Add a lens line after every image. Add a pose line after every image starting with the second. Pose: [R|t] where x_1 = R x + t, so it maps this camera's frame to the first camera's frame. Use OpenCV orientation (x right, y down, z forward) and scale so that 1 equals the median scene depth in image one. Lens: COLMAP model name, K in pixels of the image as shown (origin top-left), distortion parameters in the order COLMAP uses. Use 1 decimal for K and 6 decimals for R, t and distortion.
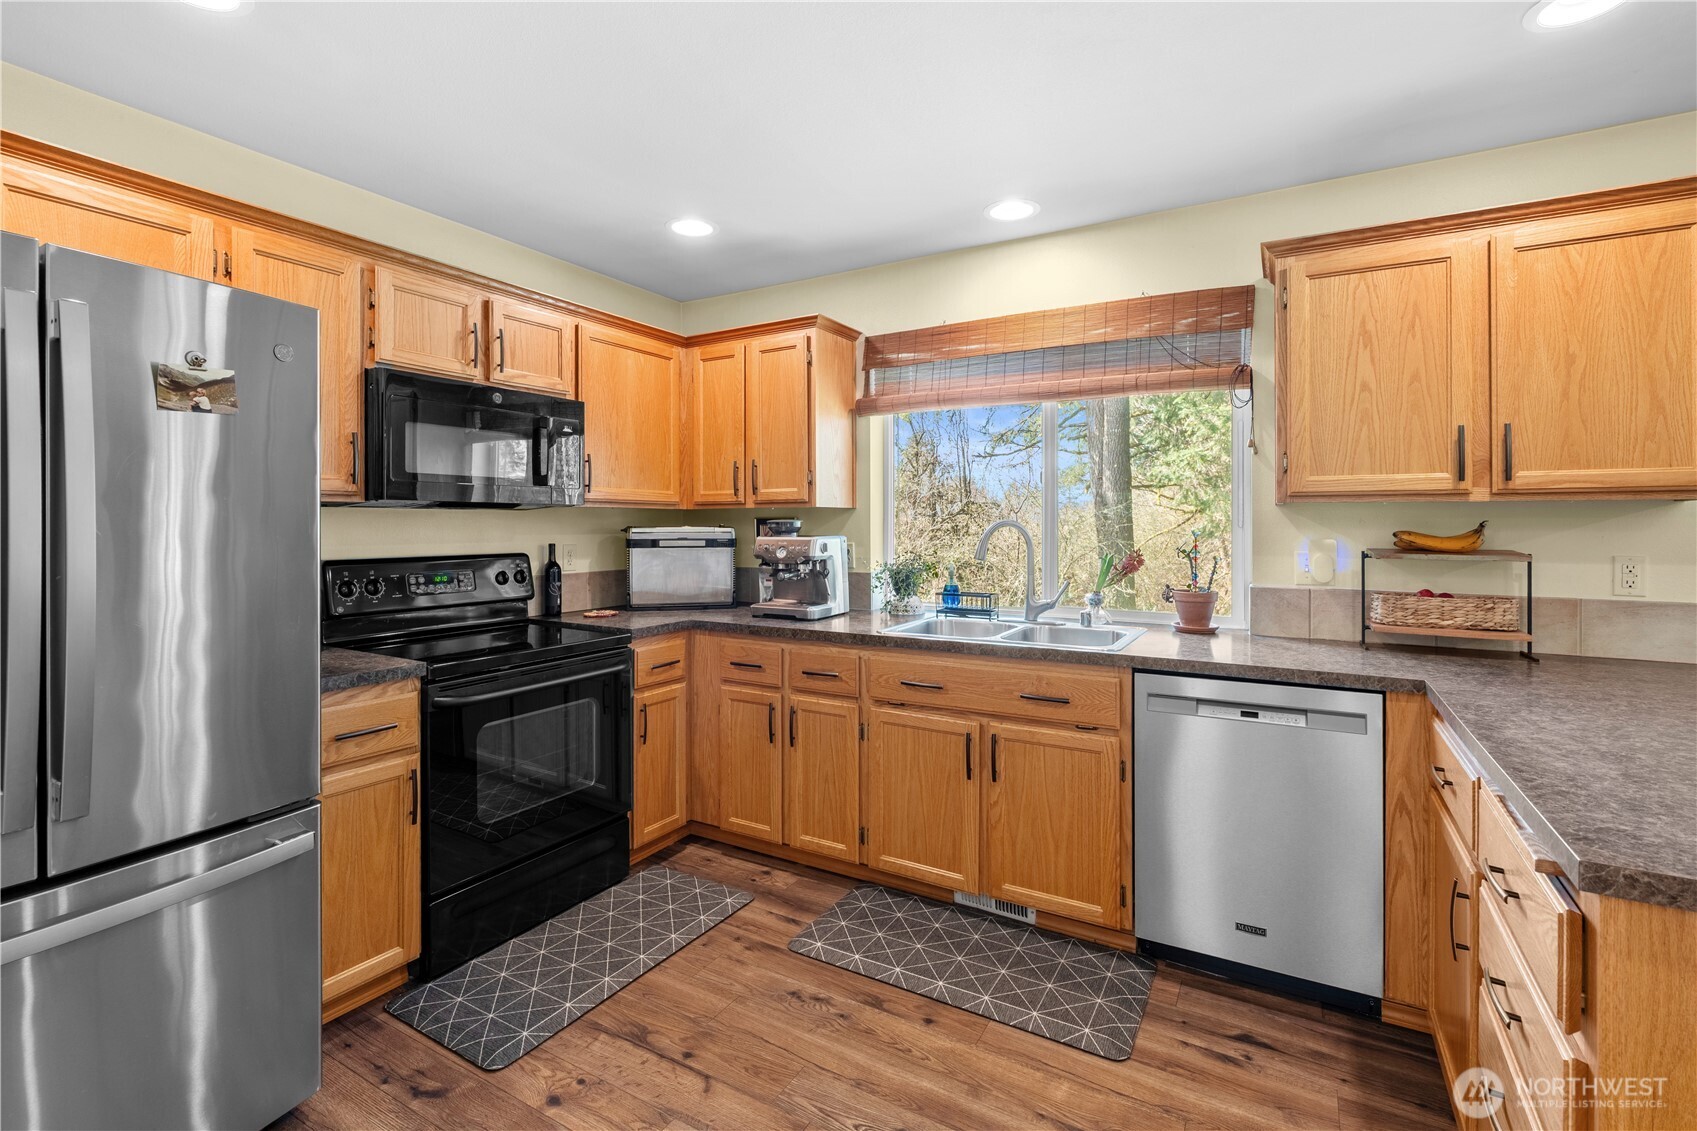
lens RADIAL K [[764.6, 0, 843.5], [0, 764.6, 523.8], [0, 0, 1]] dist [-0.005031, -0.000368]
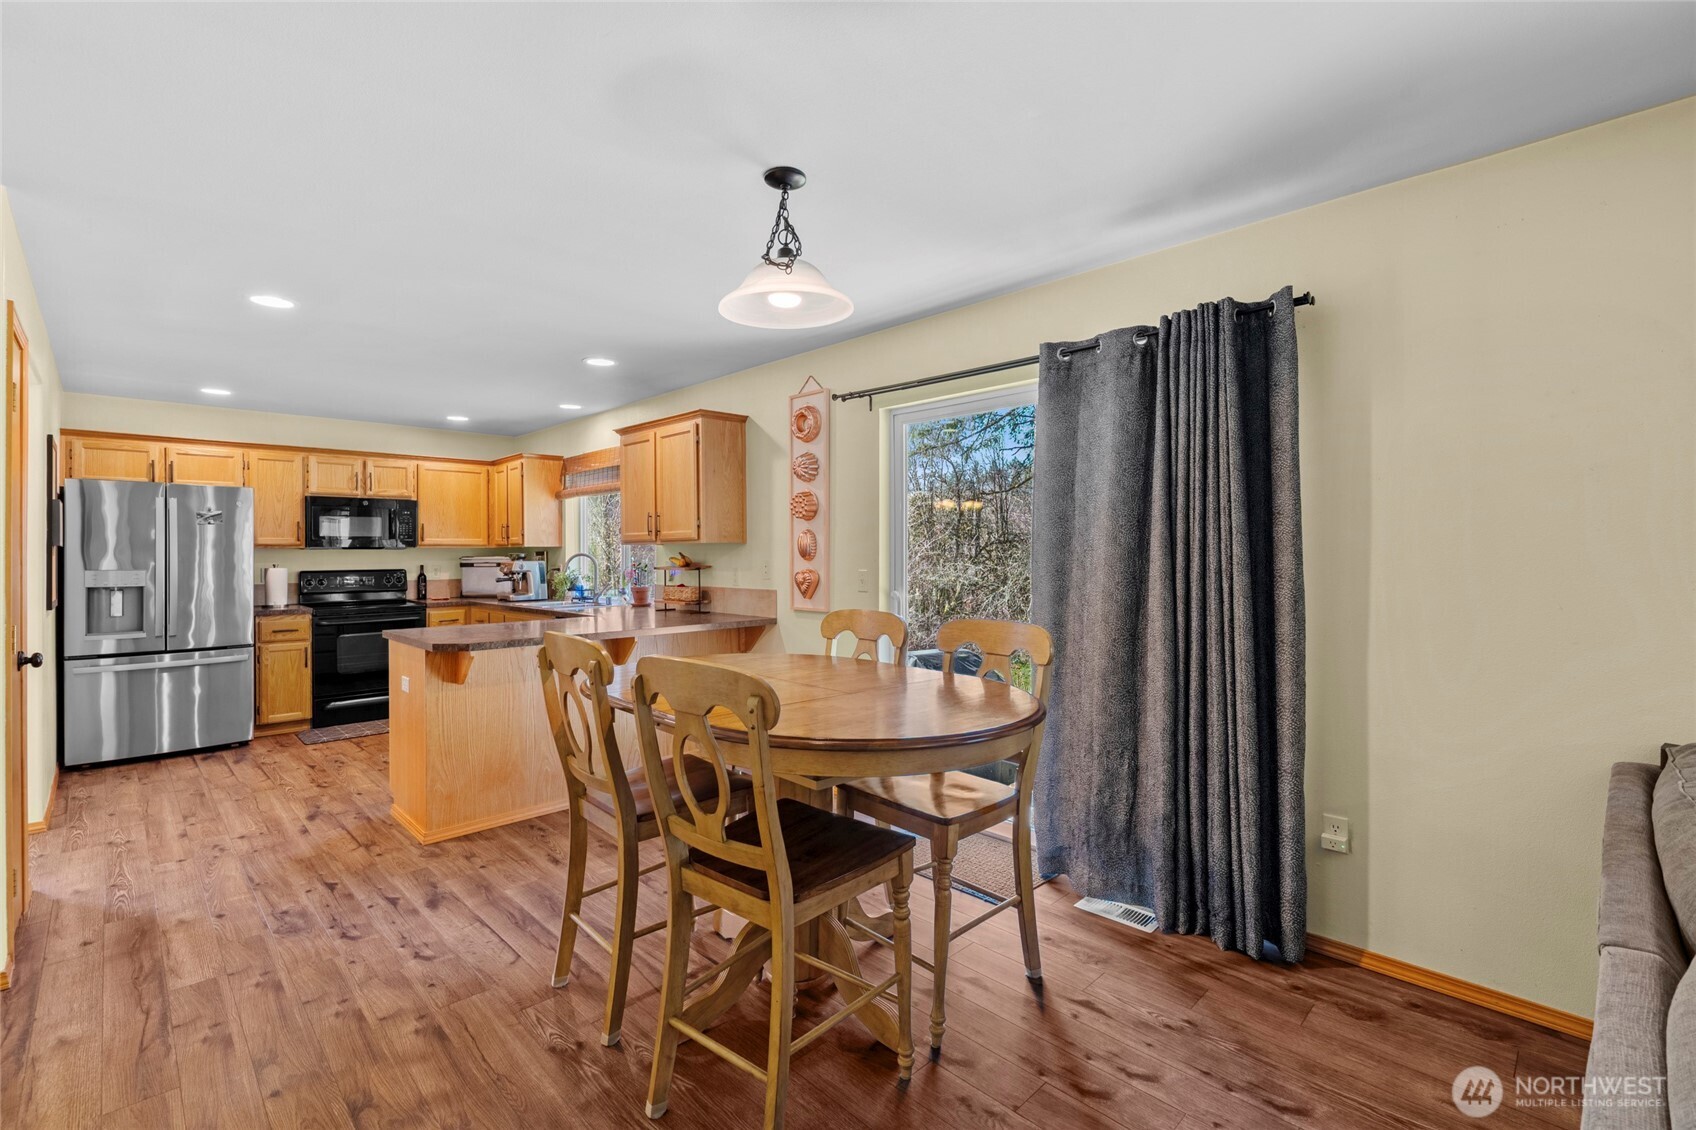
lens RADIAL K [[764.1, 0, 844.3], [0, 764.1, 558.7], [0, 0, 1]] dist [-0.005031, -0.000368]
pose [[0.968174, -0.003958, -0.250247, 1.340429], [0.007029, 0.999911, 0.011378, -0.007628], [0.250179, -0.012774, 0.968115, -0.780741]]
